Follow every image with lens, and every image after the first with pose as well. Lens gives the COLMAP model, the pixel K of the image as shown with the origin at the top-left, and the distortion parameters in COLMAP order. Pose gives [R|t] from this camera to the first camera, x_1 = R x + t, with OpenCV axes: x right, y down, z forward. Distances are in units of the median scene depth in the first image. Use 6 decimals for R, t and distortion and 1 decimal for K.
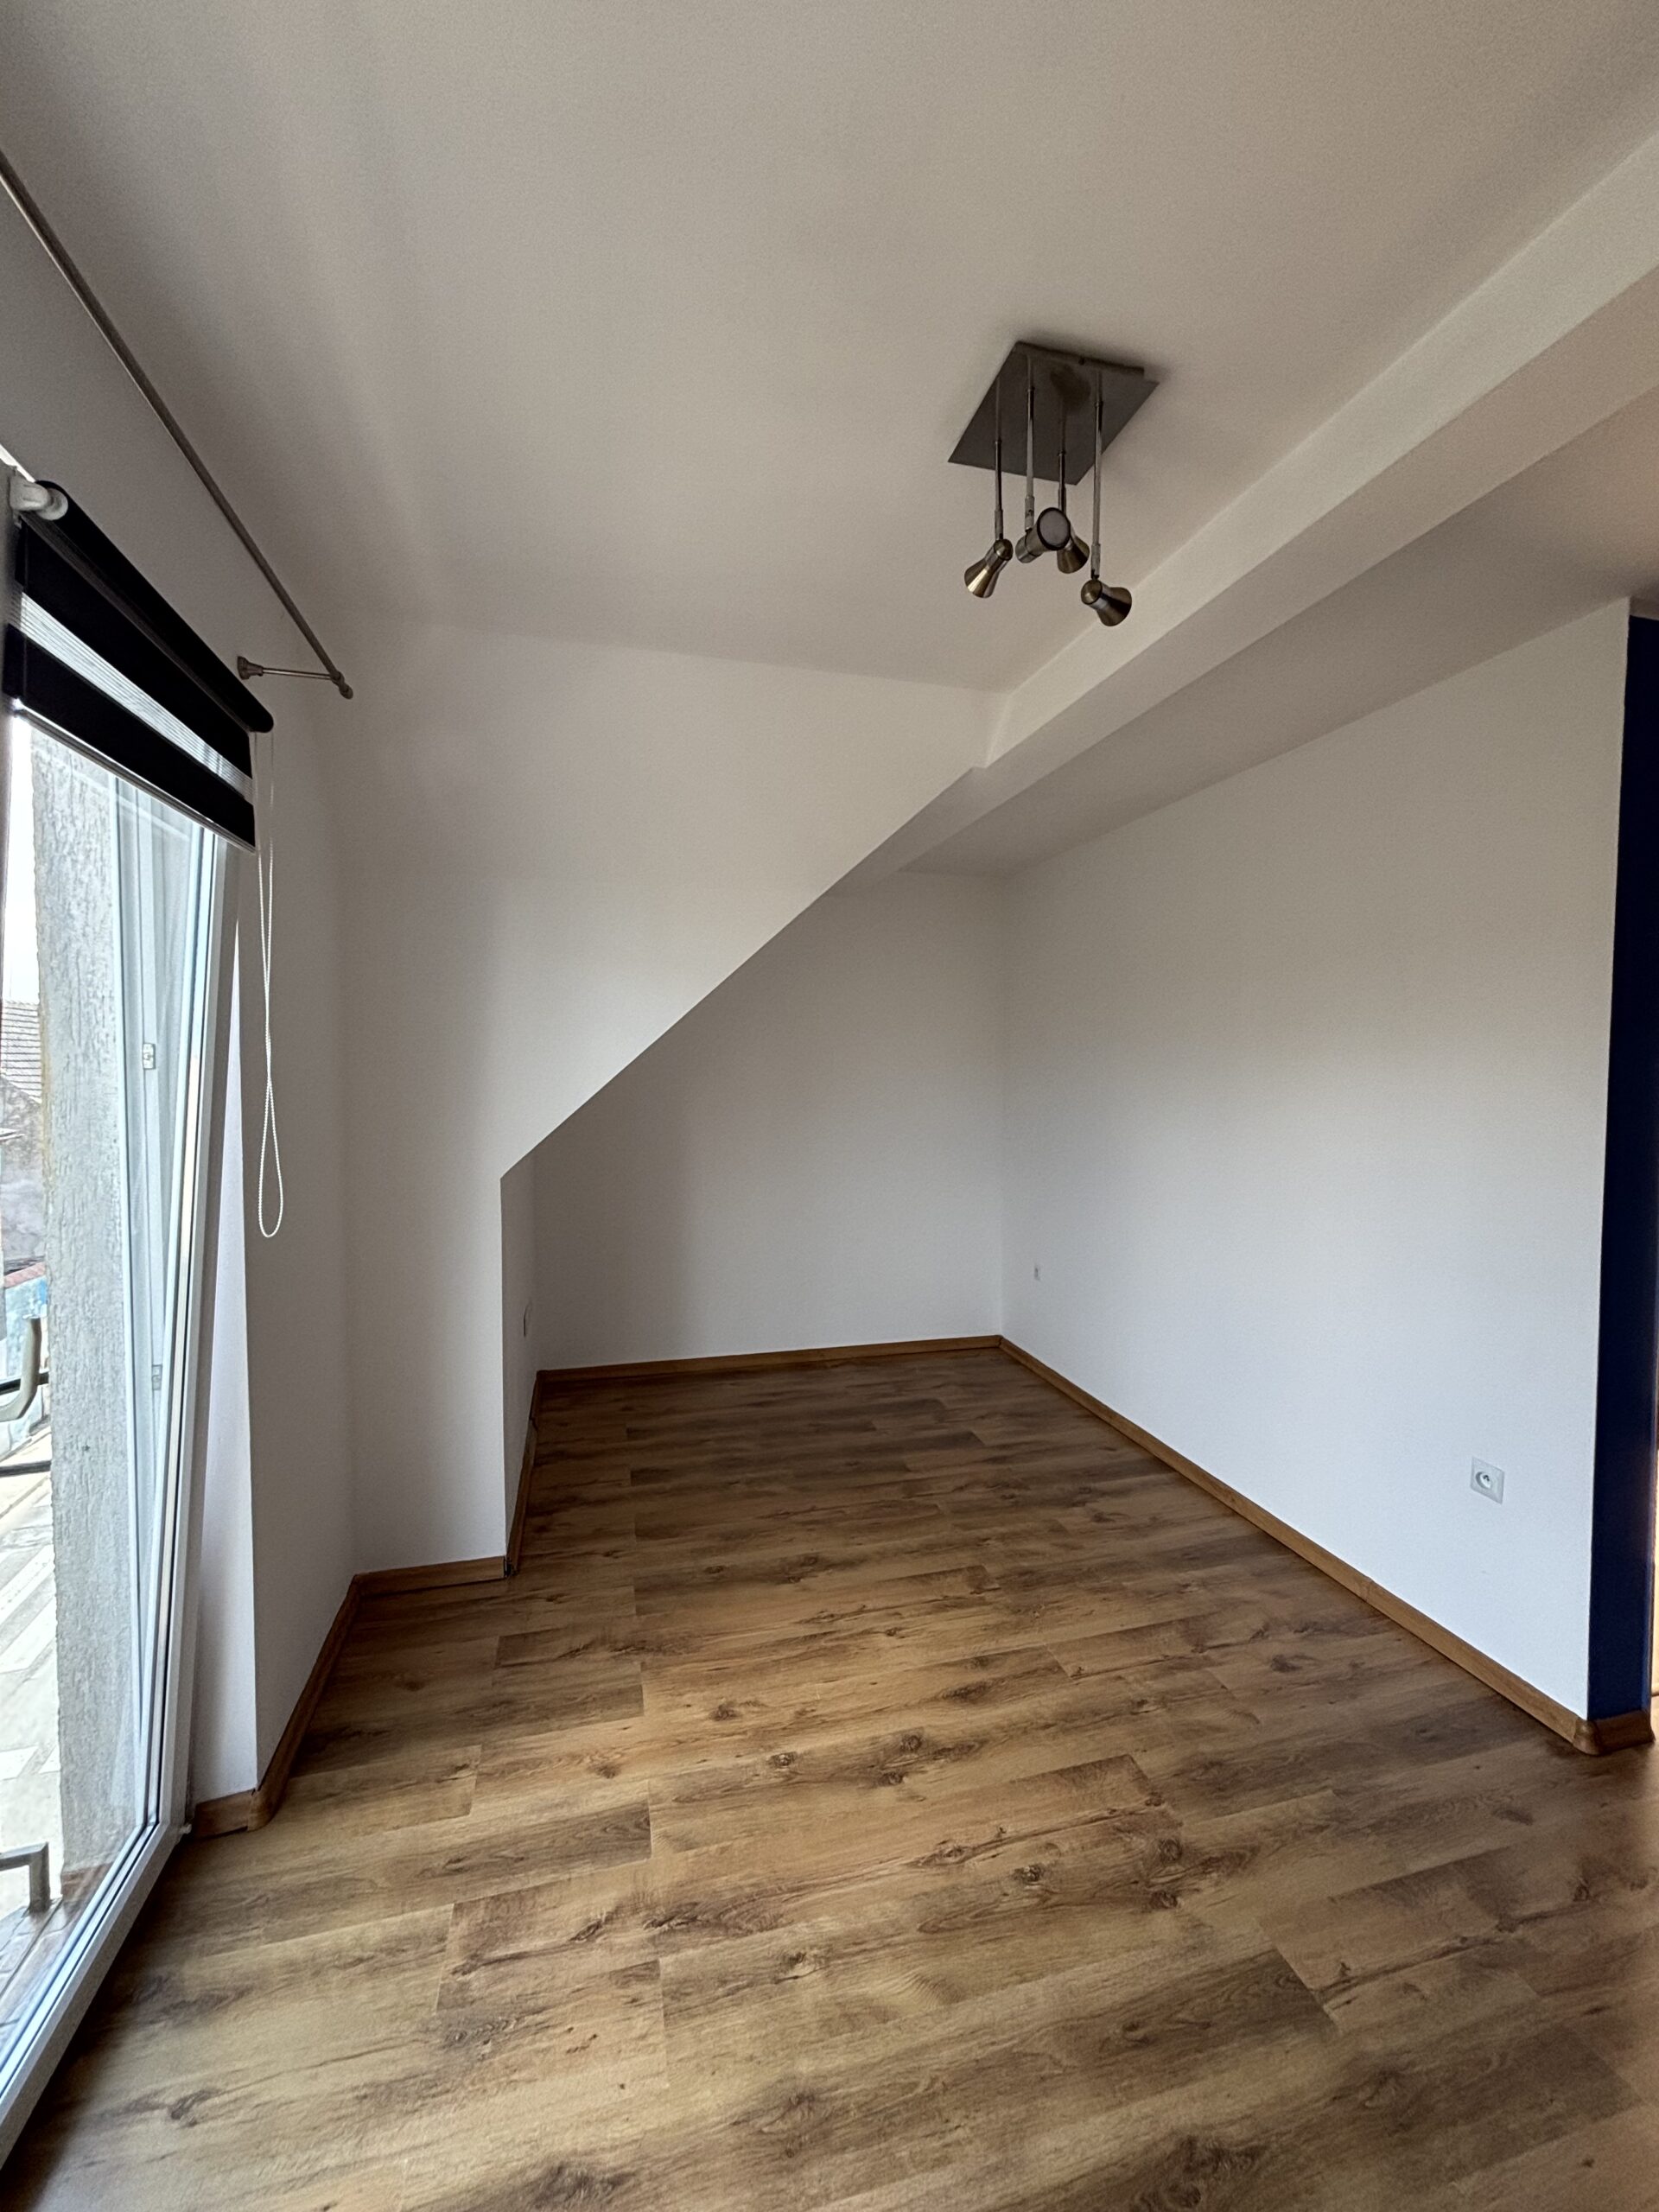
lens RADIAL K [[885.1, 0, 832.7], [0, 885.1, 1102.9], [0, 0, 1]] dist [-0.003261, 0.001316]
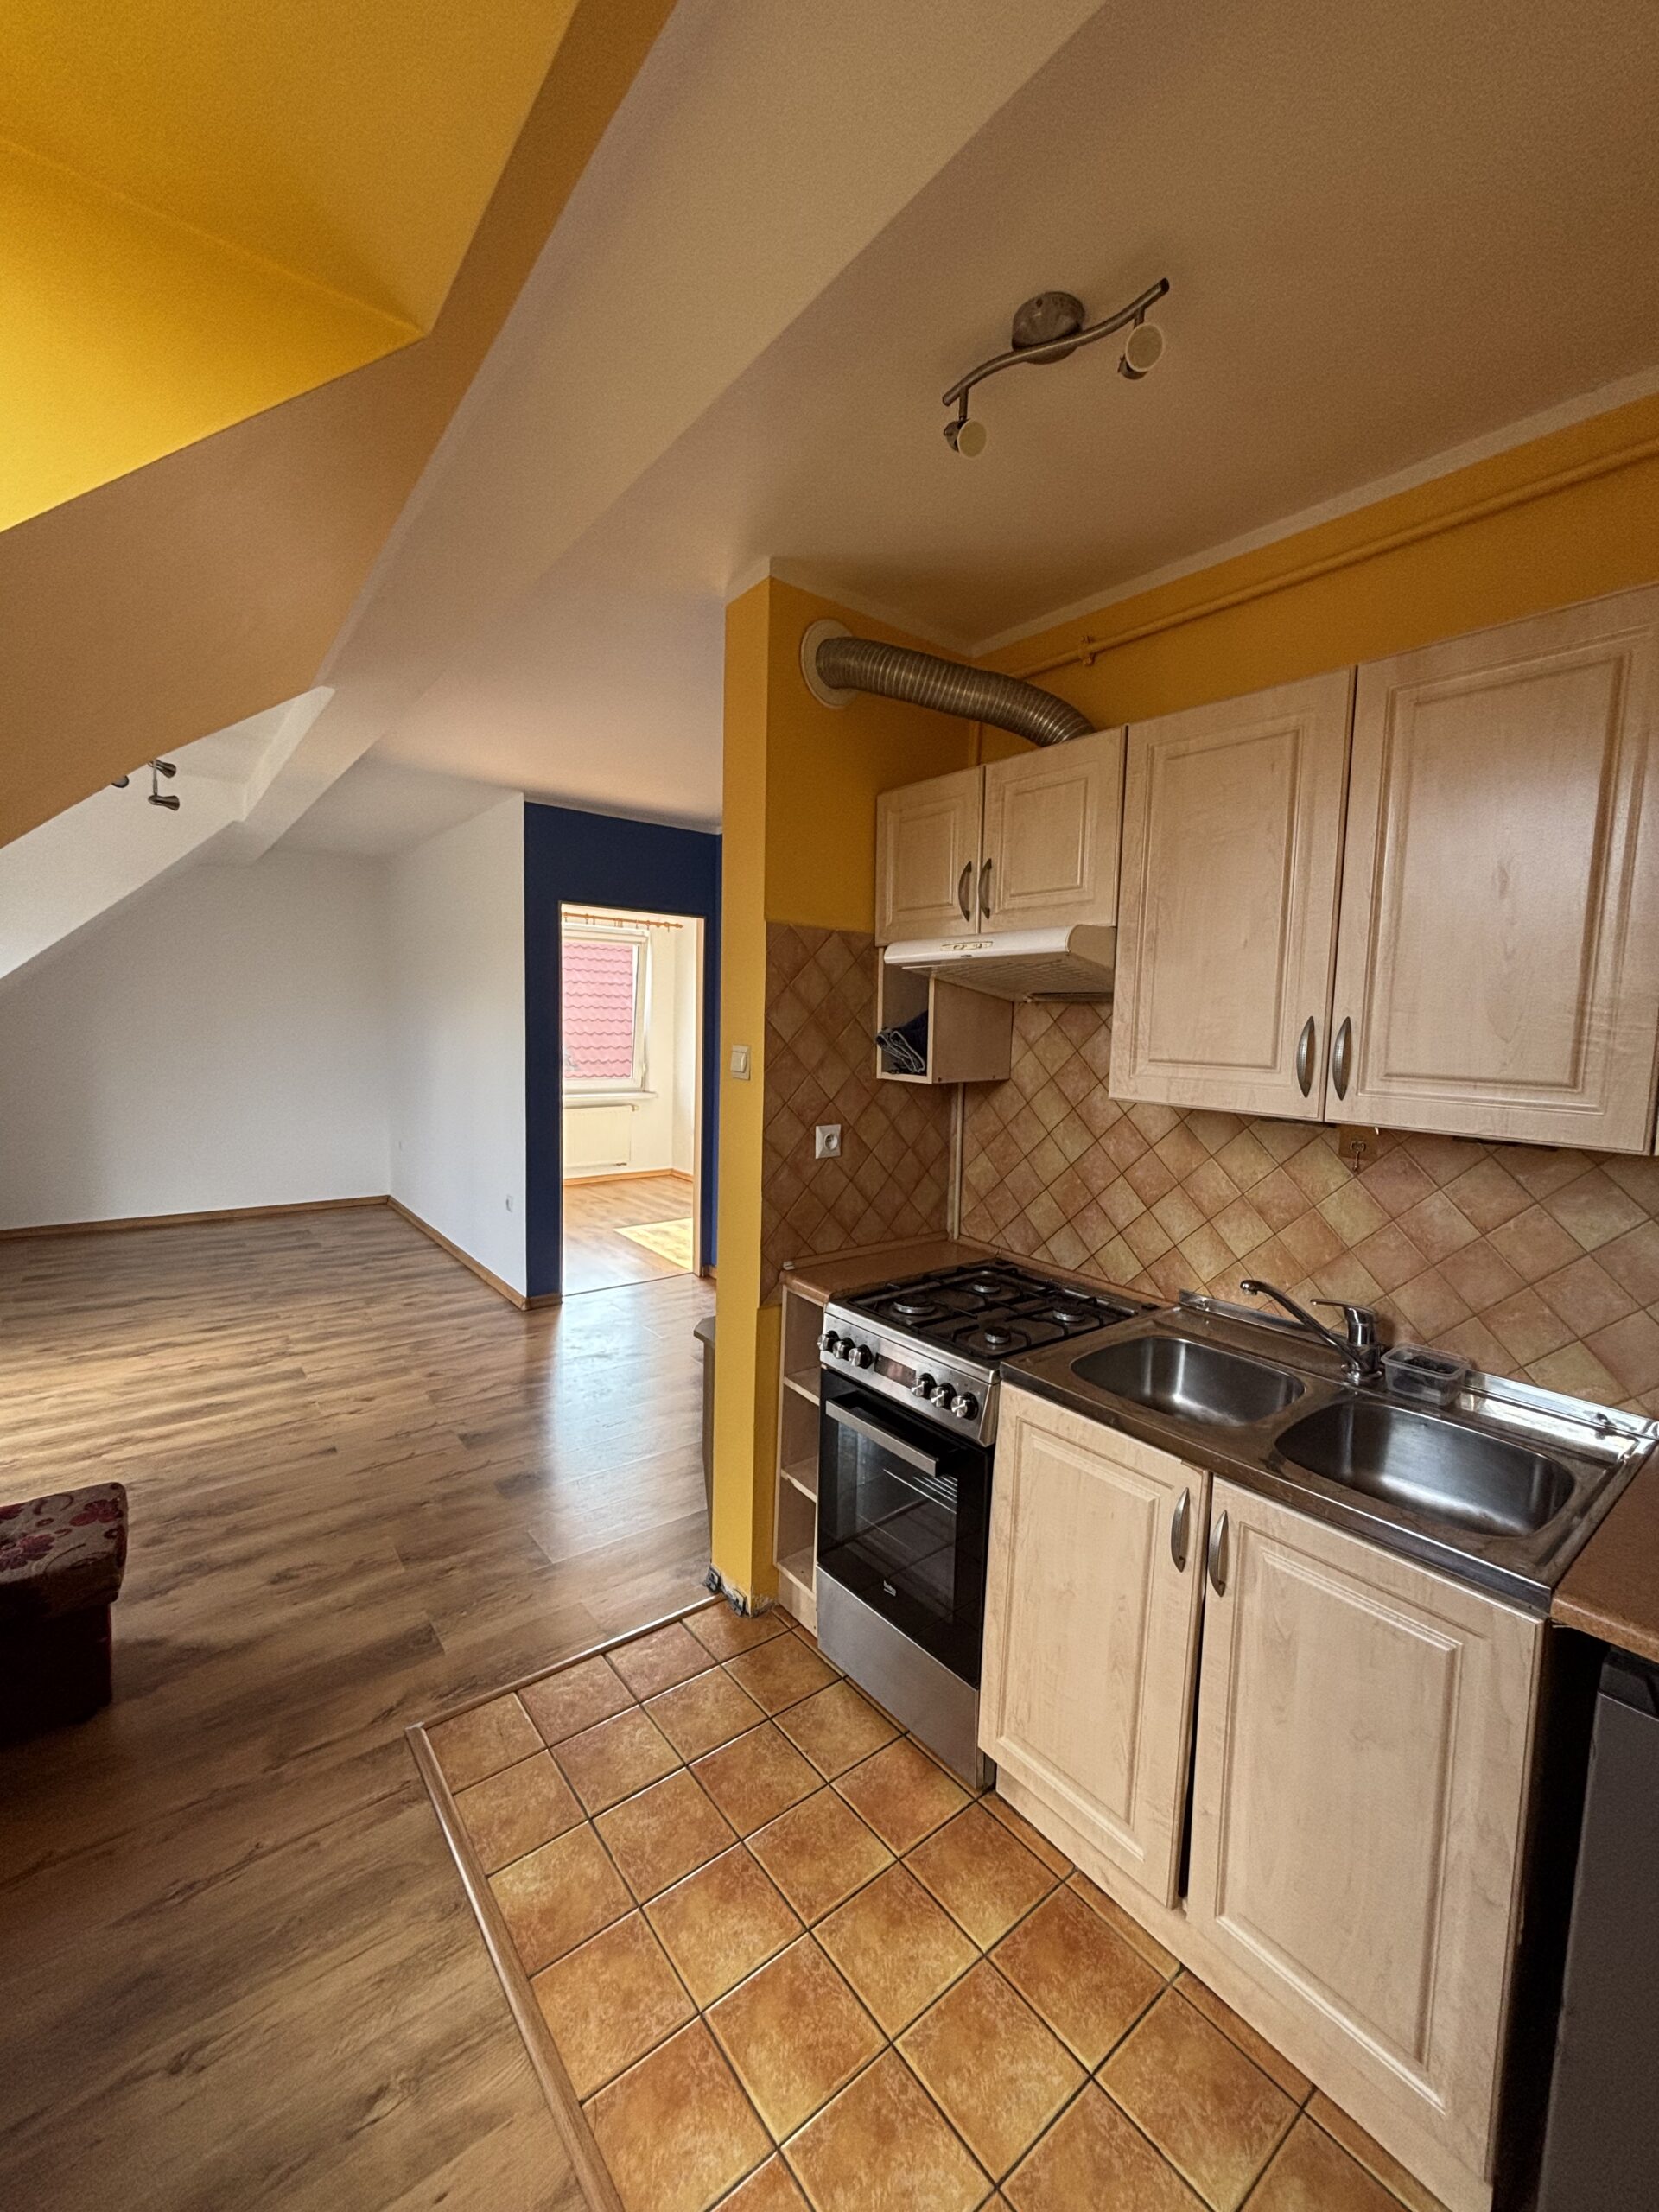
lens RADIAL K [[885.1, 0, 828.7], [0, 885.1, 1098.0], [0, 0, 1]] dist [-0.003261, 0.001316]
pose [[0.918283, -0.011648, 0.395752, 0.613726], [-0.012354, 0.998237, 0.058046, 0.046942], [-0.395731, -0.058192, 0.916521, -1.214879]]
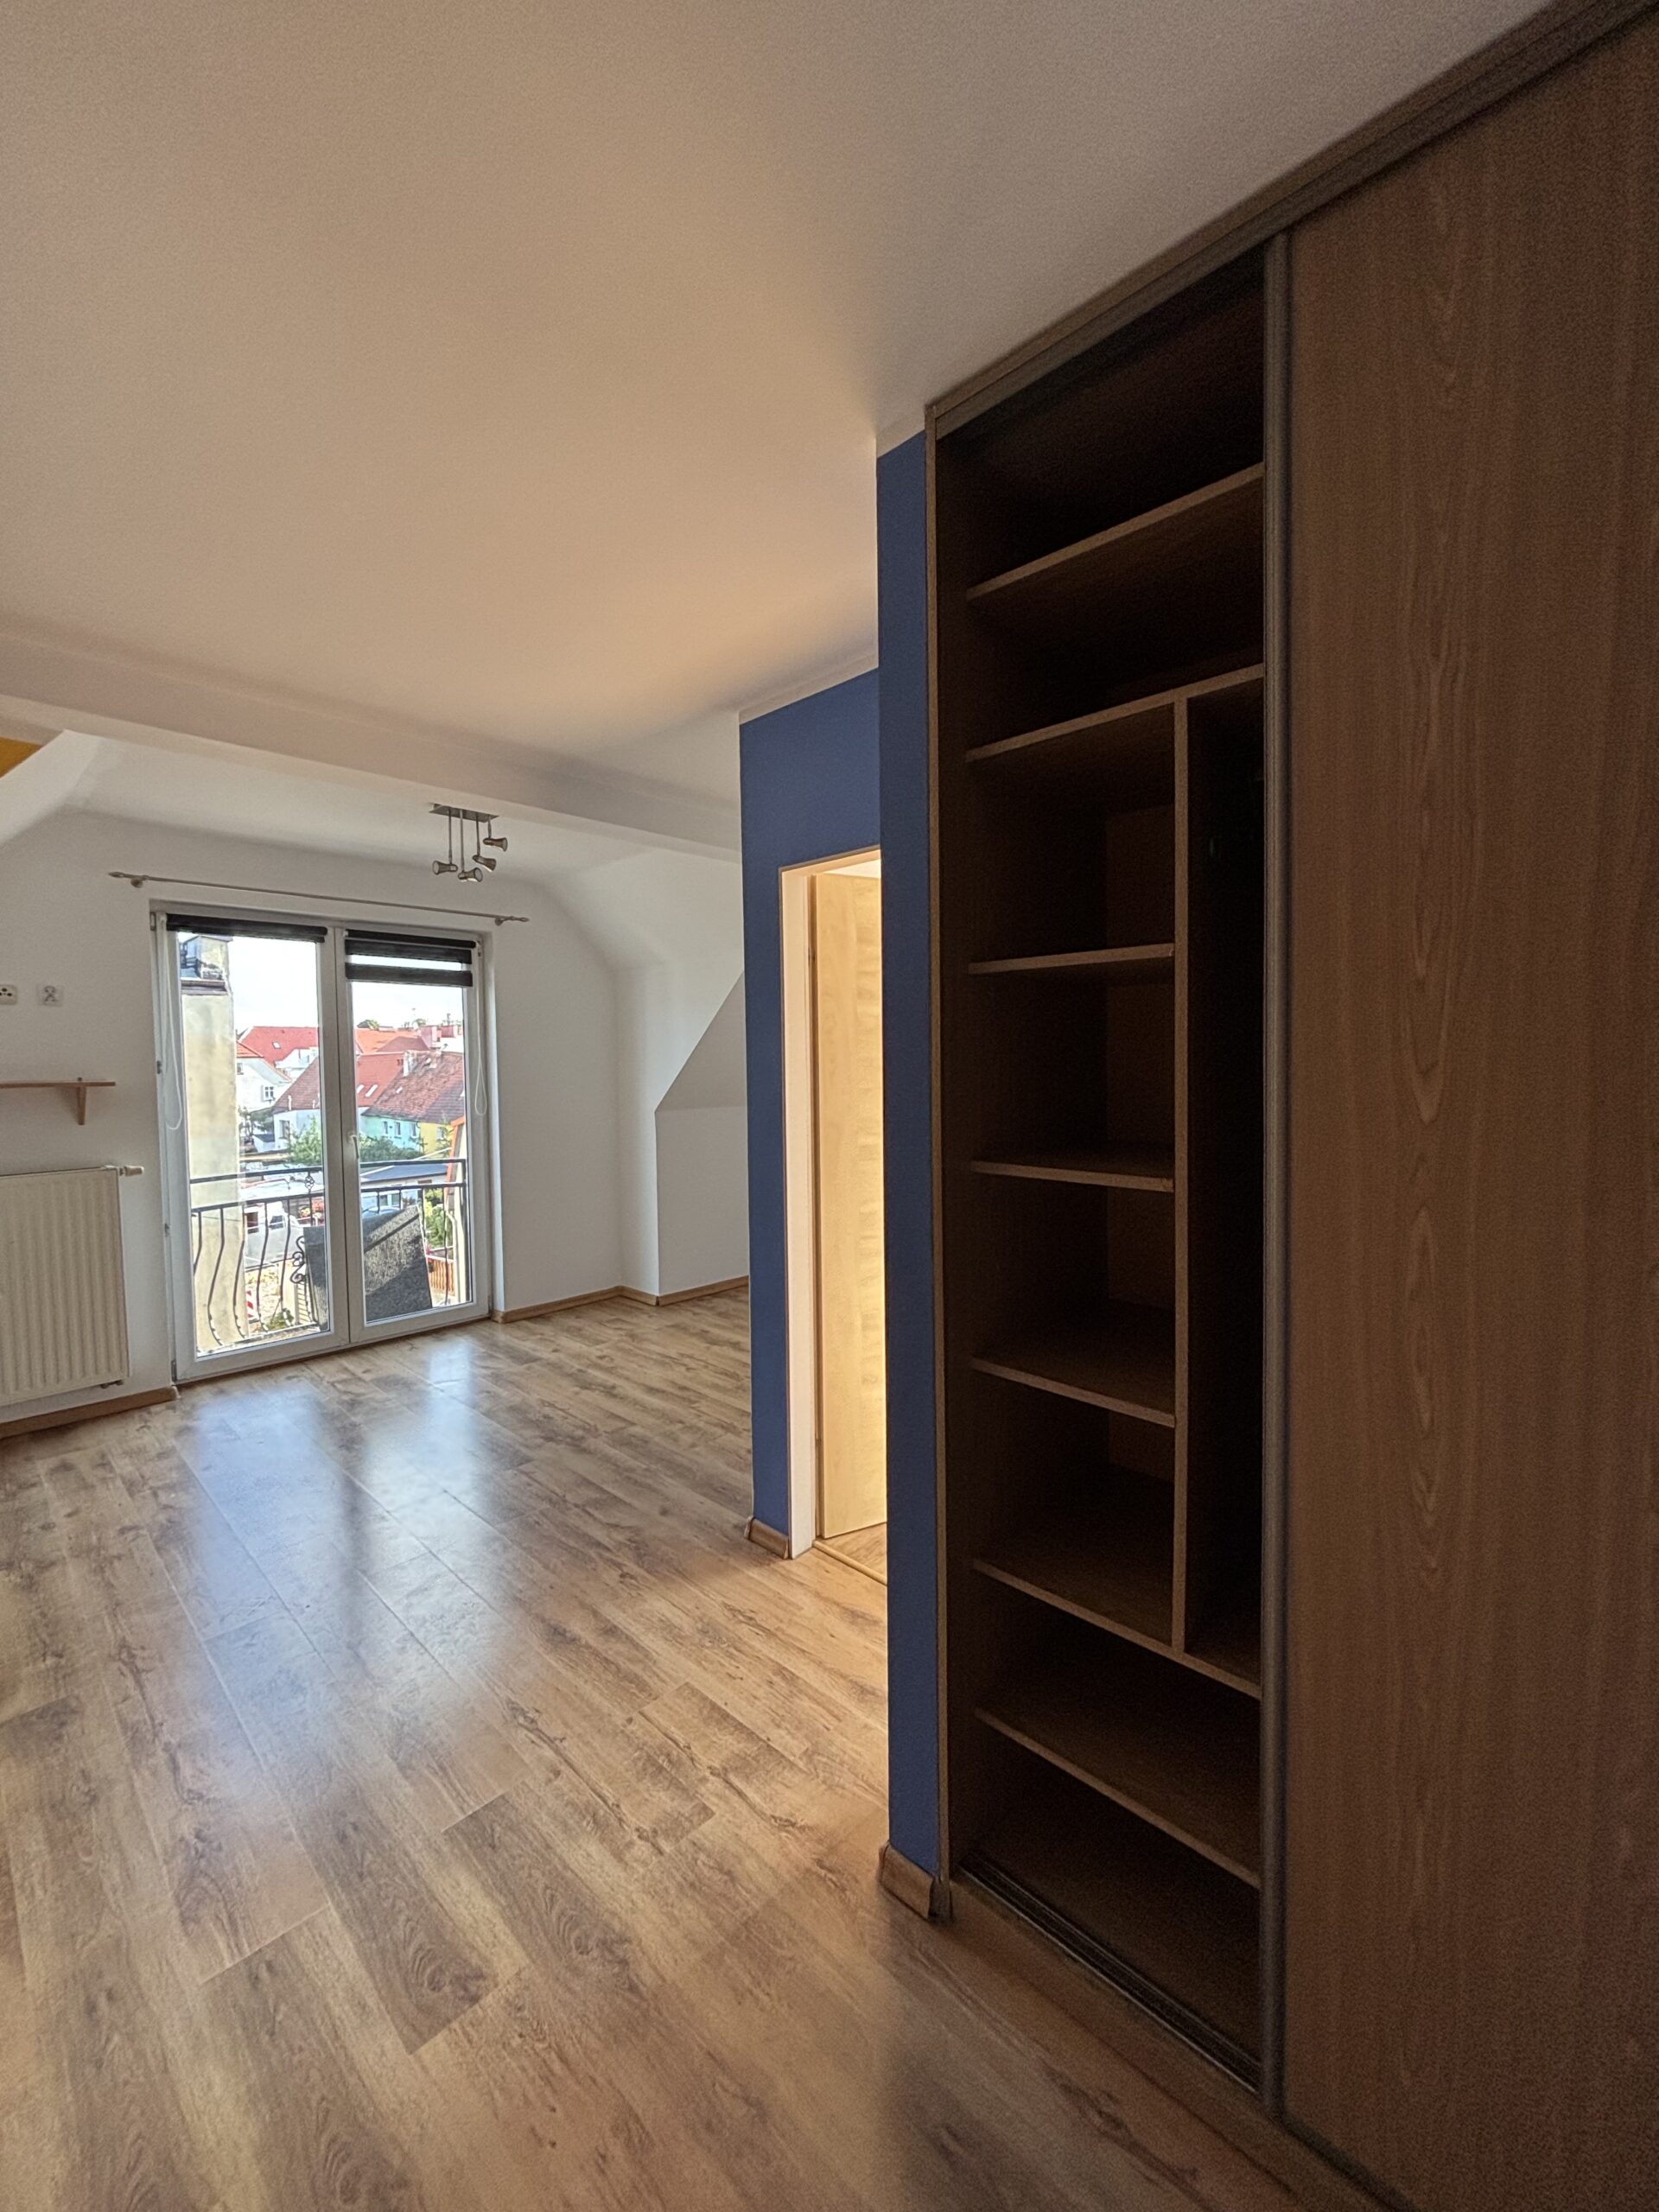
lens RADIAL K [[885.1, 0, 817.9], [0, 885.1, 1090.9], [0, 0, 1]] dist [-0.003261, 0.001316]
pose [[0.505703, 0.015467, -0.862569, 1.892504], [-0.013344, 0.999860, 0.010106, 0.016218], [0.862604, 0.006399, 0.505839, 0.346677]]
